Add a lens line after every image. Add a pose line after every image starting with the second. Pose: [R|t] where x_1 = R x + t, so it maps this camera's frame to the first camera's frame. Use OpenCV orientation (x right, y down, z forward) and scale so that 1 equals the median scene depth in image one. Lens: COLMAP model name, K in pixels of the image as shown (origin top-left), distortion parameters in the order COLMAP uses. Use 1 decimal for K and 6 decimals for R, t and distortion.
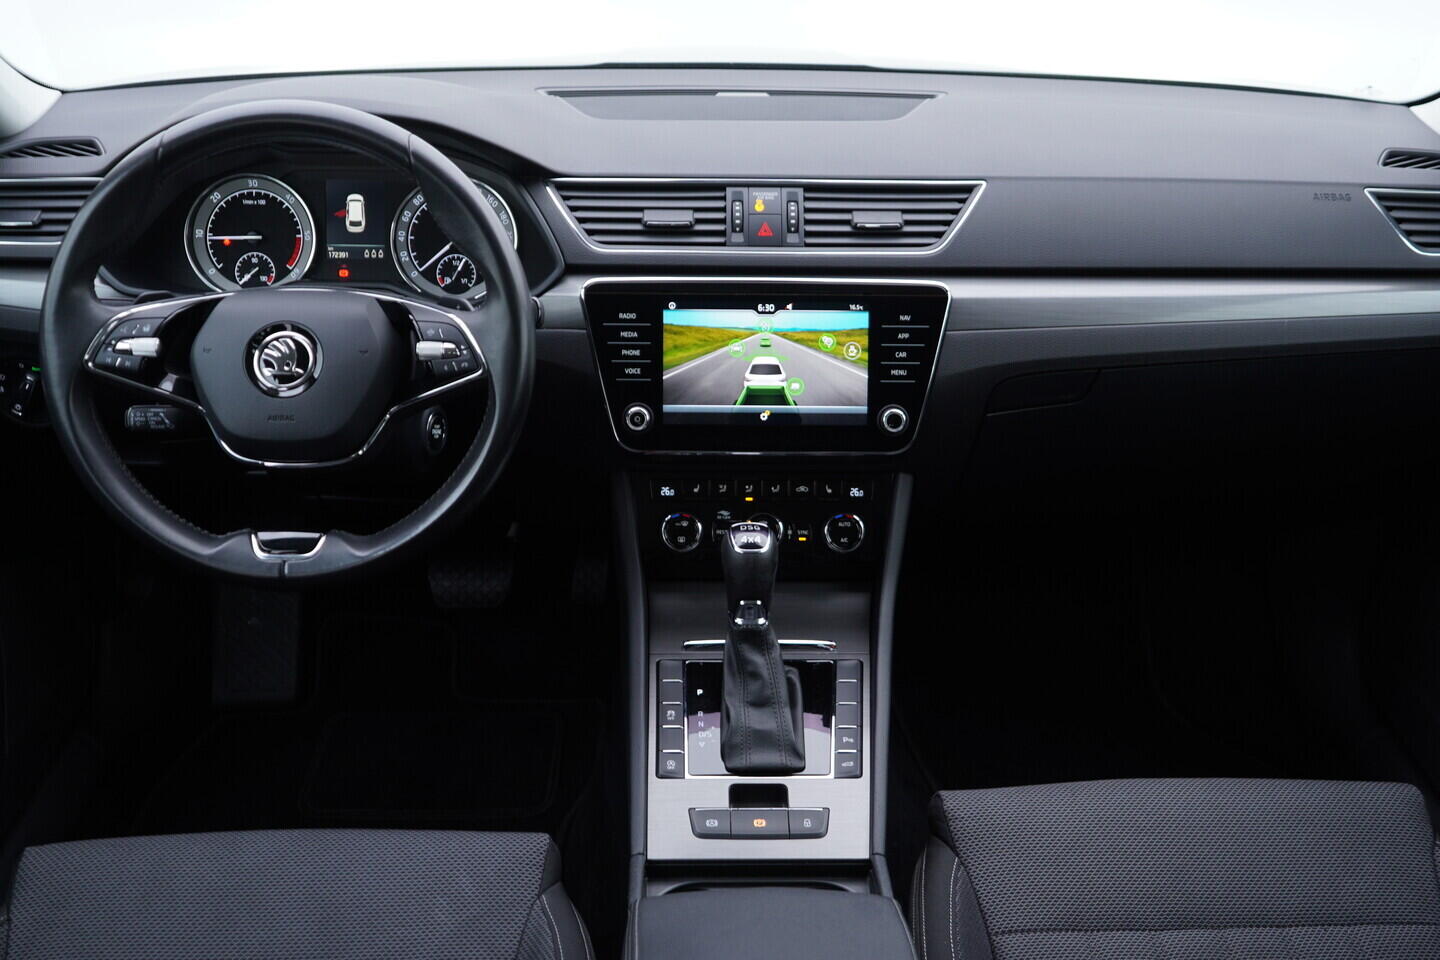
lens RADIAL K [[1521.2, 0, 720.0], [0, 1521.2, 480.0], [0, 0, 1]] dist [-0.007480, 0.034522]
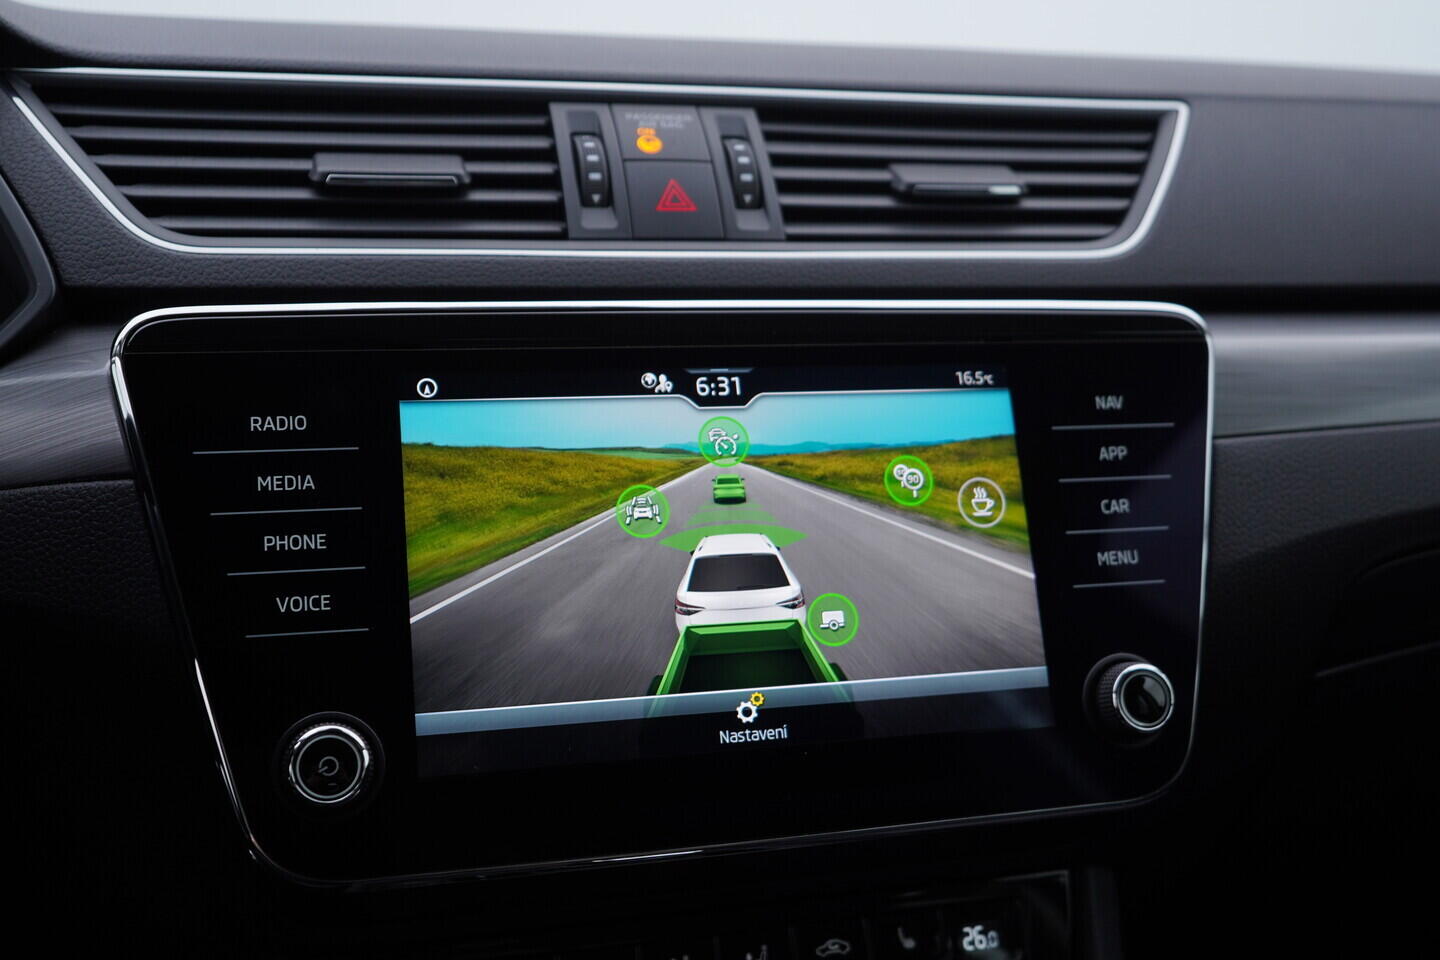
lens RADIAL K [[1506.7, 0, 720.0], [0, 1506.7, 480.0], [0, 0, 1]] dist [-0.006342, 0.002514]
pose [[0.968627, -0.046458, 0.244138, -0.049251], [0.111467, 0.959231, -0.259715, -0.010131], [-0.222119, 0.278780, 0.934315, 0.701905]]
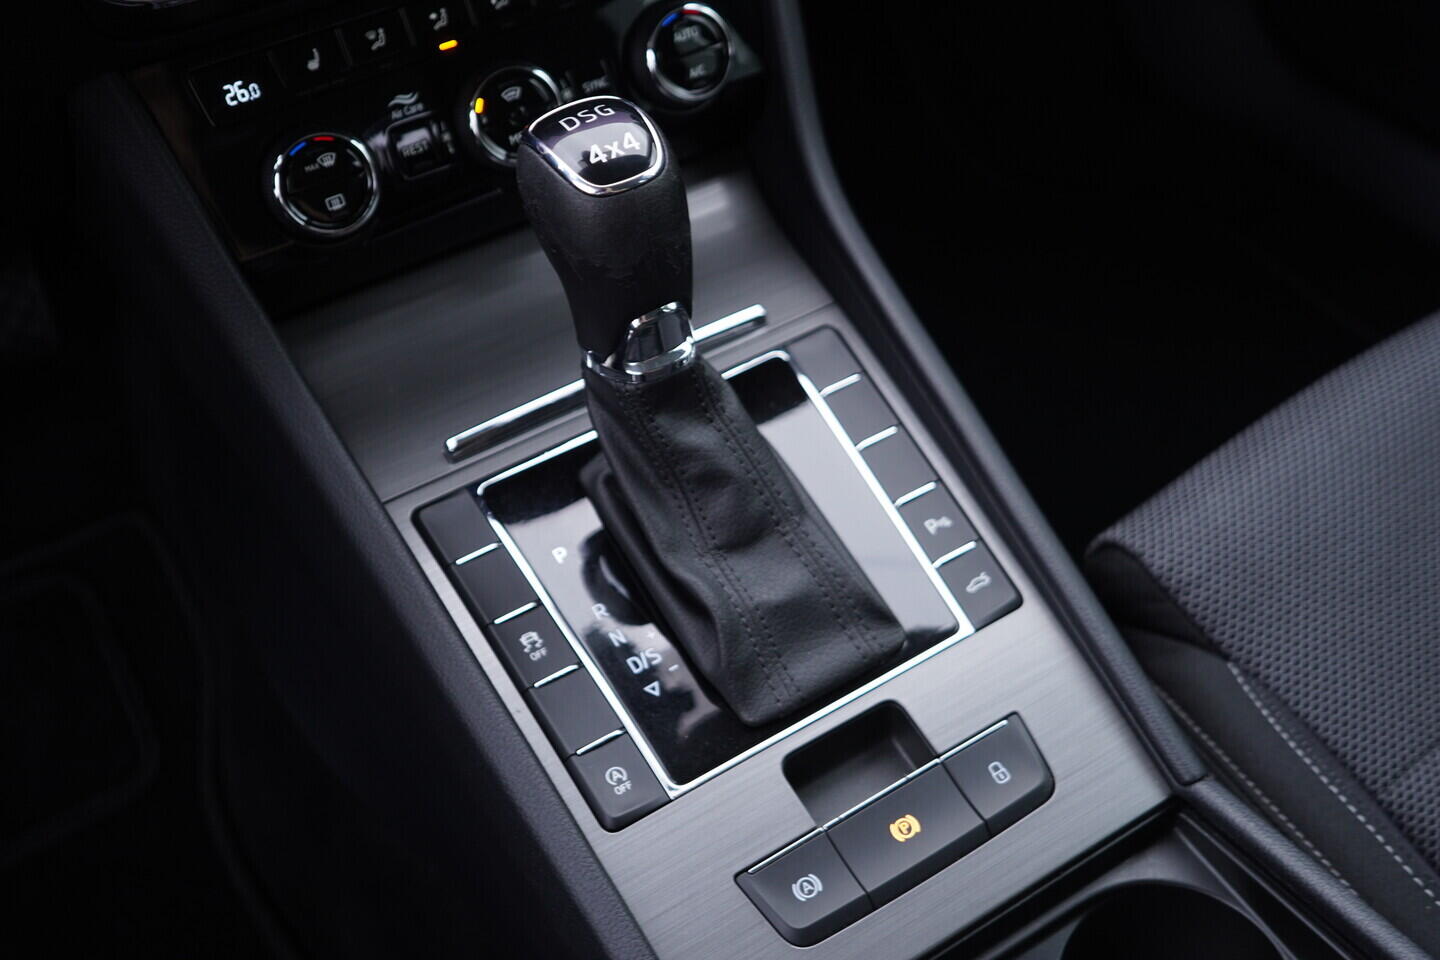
lens RADIAL K [[1506.7, 0, 720.0], [0, 1506.7, 480.0], [0, 0, 1]] dist [-0.006342, 0.002514]
pose [[0.856439, -0.400693, 0.325511, -0.098143], [0.270848, 0.885537, 0.377447, -0.016936], [-0.439493, -0.235097, 0.866935, 0.635266]]
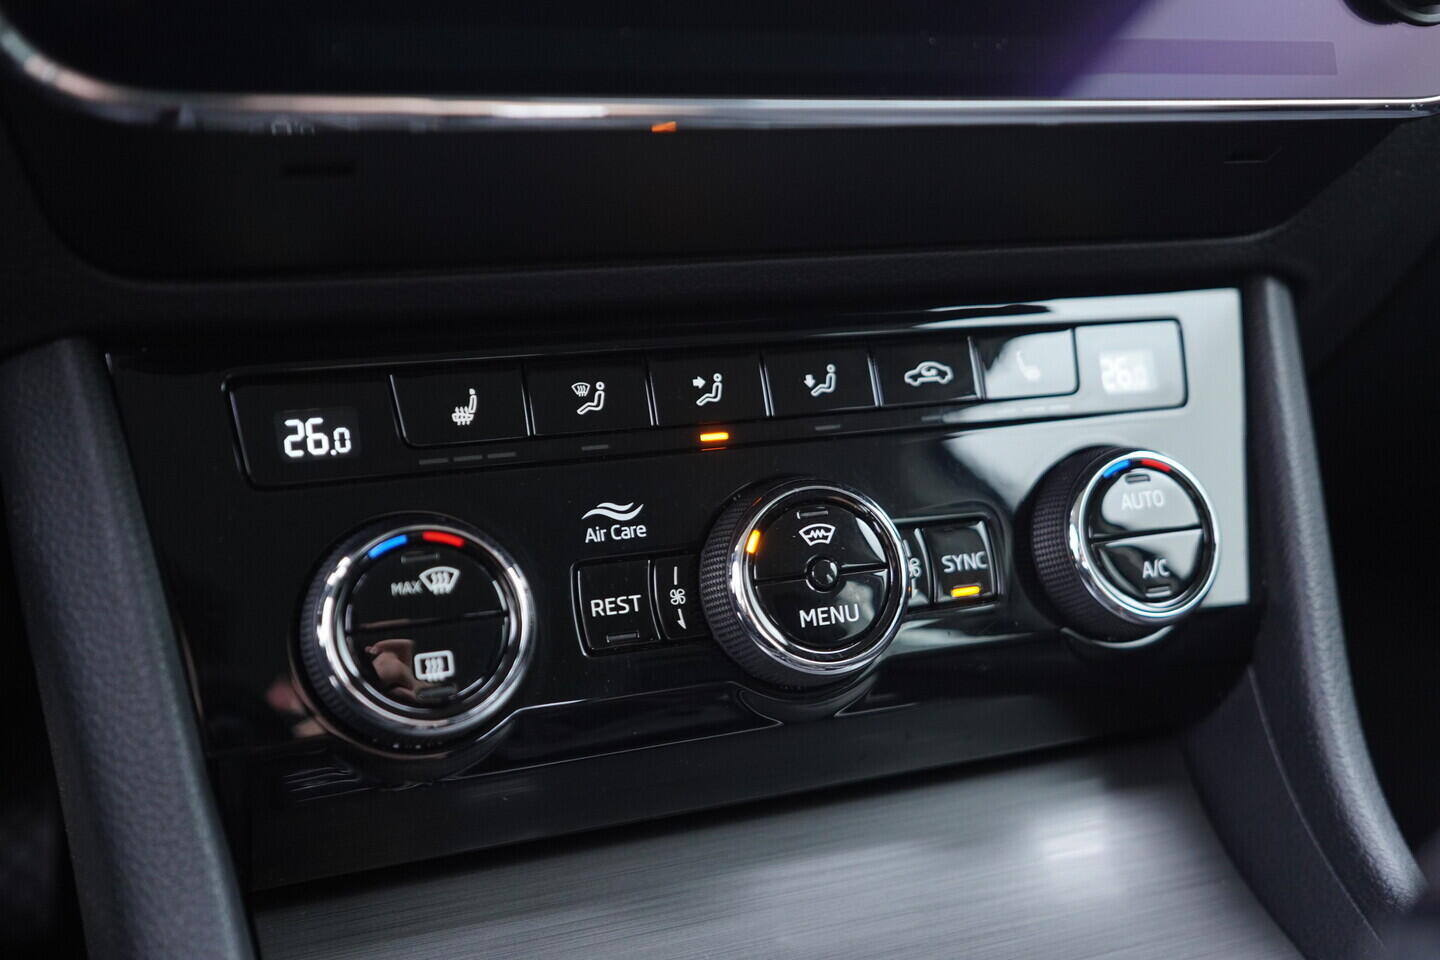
lens RADIAL K [[1506.7, 0, 720.0], [0, 1506.7, 480.0], [0, 0, 1]] dist [-0.006342, 0.002514]
pose [[0.936492, -0.097685, 0.336808, -0.054808], [0.133172, 0.987538, -0.083865, 0.038236], [-0.324419, 0.123392, 0.937831, 0.845539]]
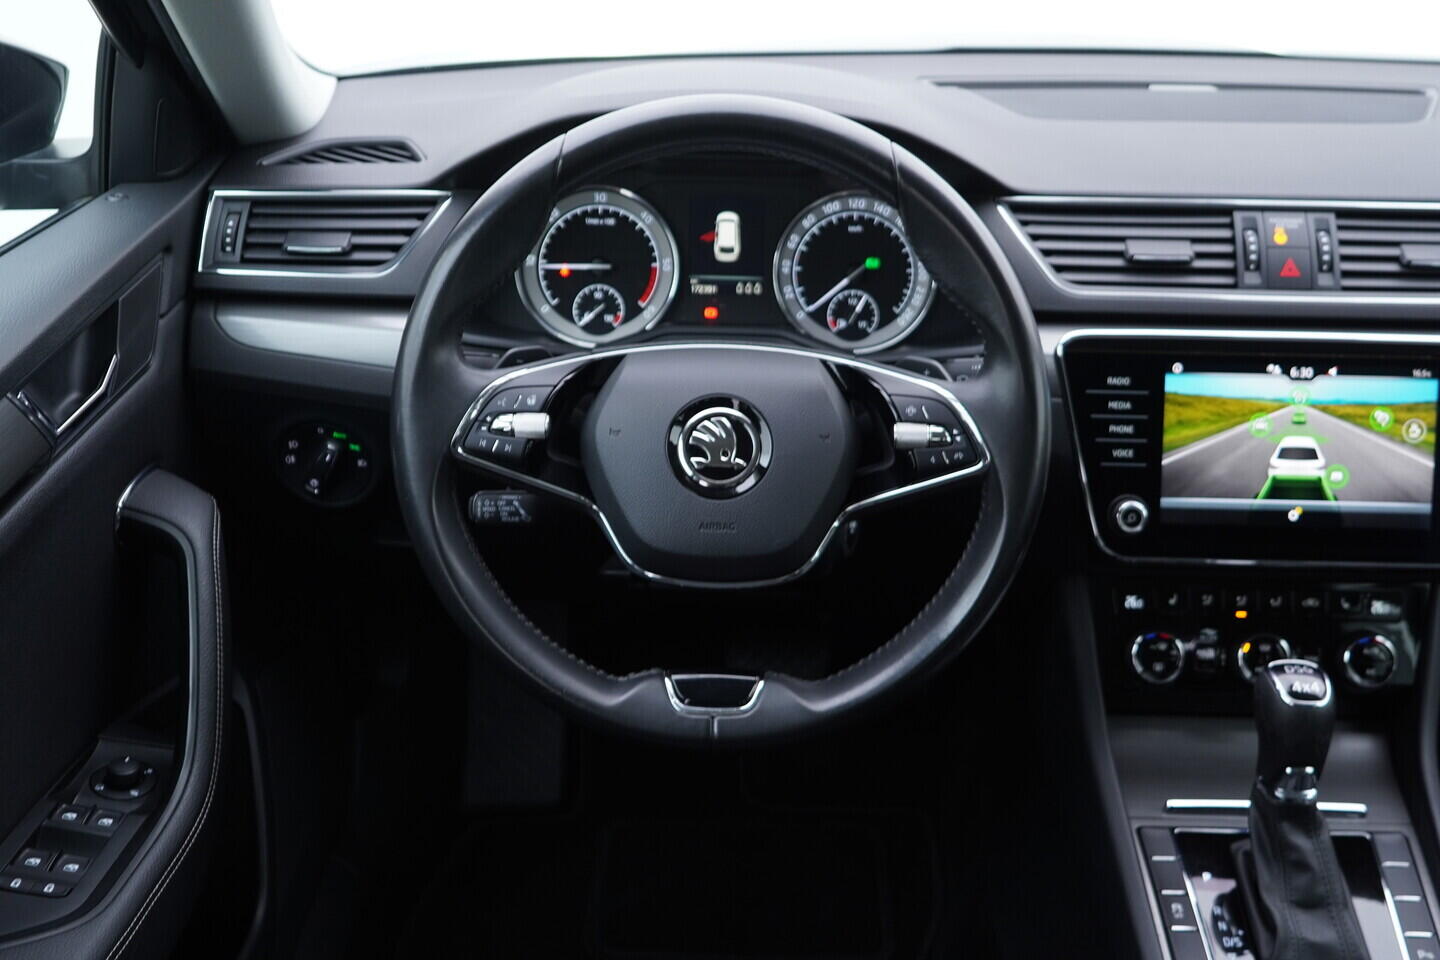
lens RADIAL K [[1521.2, 0, 720.0], [0, 1521.2, 480.0], [0, 0, 1]] dist [-0.007480, 0.034522]
pose [[0.999273, 0.016443, -0.034383, -0.231914], [-0.016101, 0.999818, 0.010212, -0.062566], [0.034545, -0.009651, 0.999357, 0.230976]]
